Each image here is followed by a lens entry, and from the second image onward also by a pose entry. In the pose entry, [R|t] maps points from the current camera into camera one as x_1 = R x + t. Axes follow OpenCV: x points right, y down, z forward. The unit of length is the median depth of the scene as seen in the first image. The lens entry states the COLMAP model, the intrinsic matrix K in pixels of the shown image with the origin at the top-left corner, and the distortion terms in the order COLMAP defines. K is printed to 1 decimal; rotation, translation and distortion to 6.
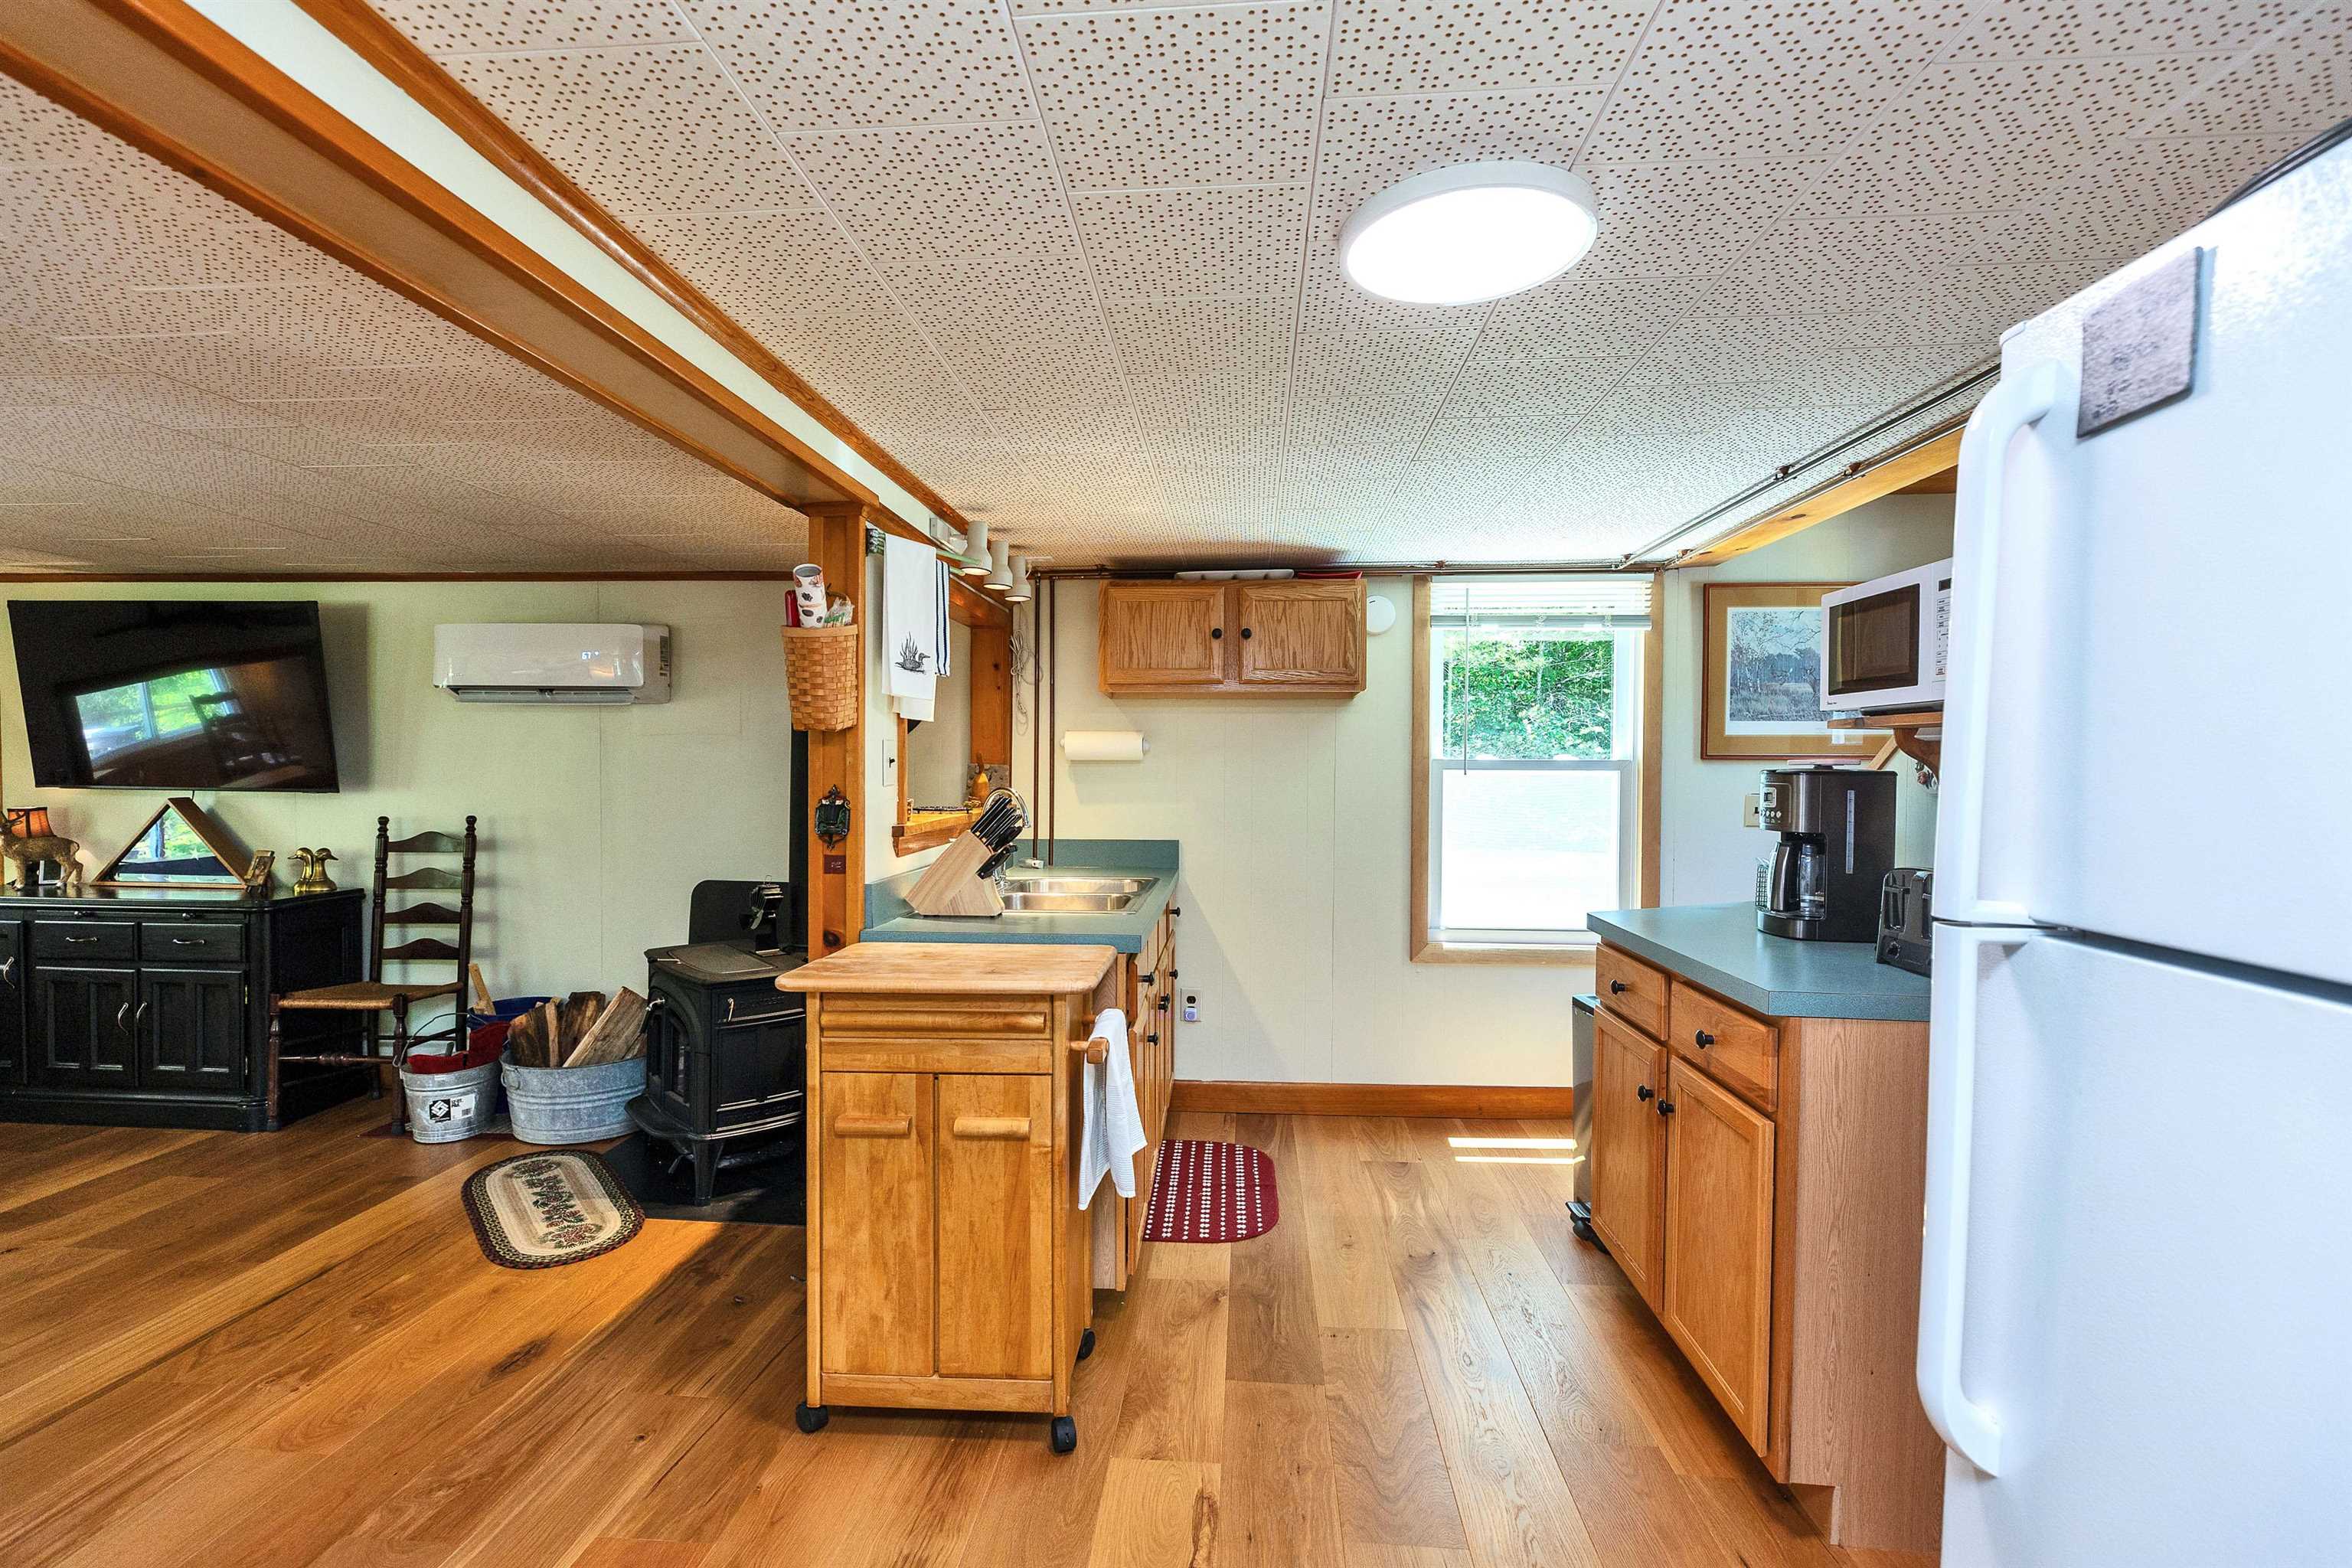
lens RADIAL K [[1045.6, 0, 1166.4], [0, 1045.6, 785.4], [0, 0, 1]] dist [0.003191, -0.000635]
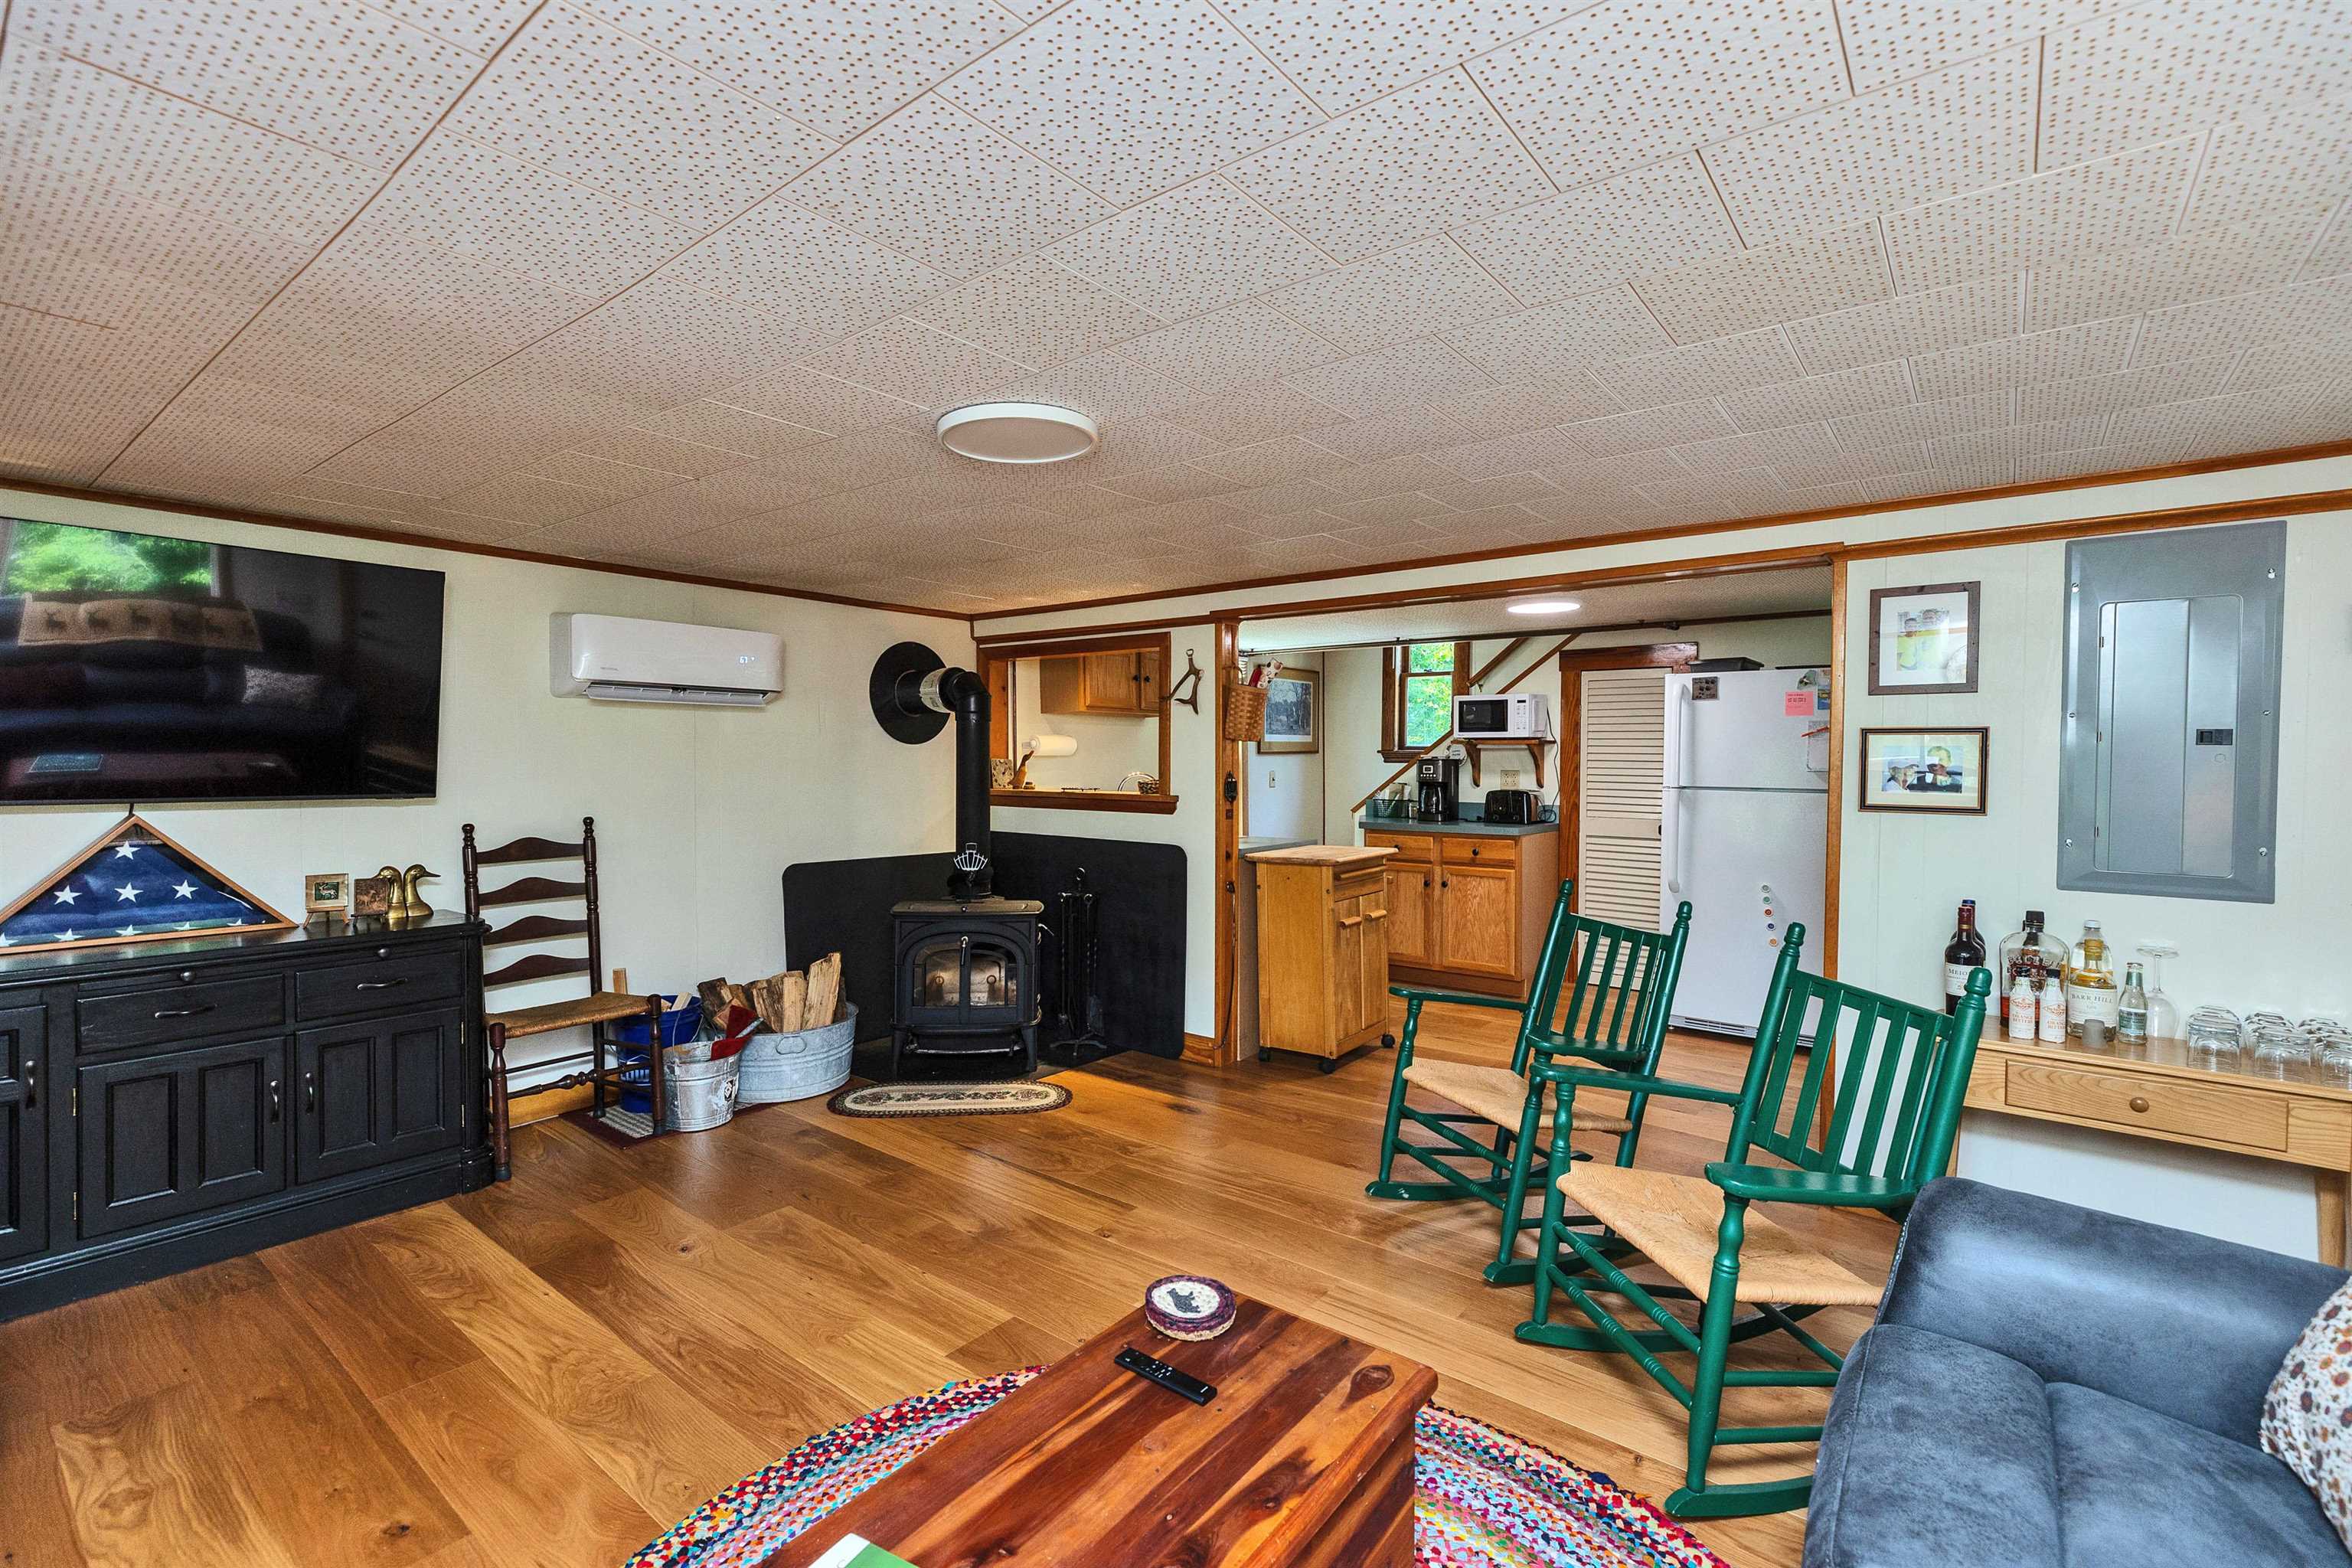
lens RADIAL K [[1048.8, 0, 1172.5], [0, 1048.8, 775.0], [0, 0, 1]] dist [0.005075, -0.000340]
pose [[0.559635, -0.019306, 0.828514, -1.610889], [0.020156, 0.999750, 0.009682, -0.010493], [-0.828494, 0.011281, 0.559884, 0.045695]]
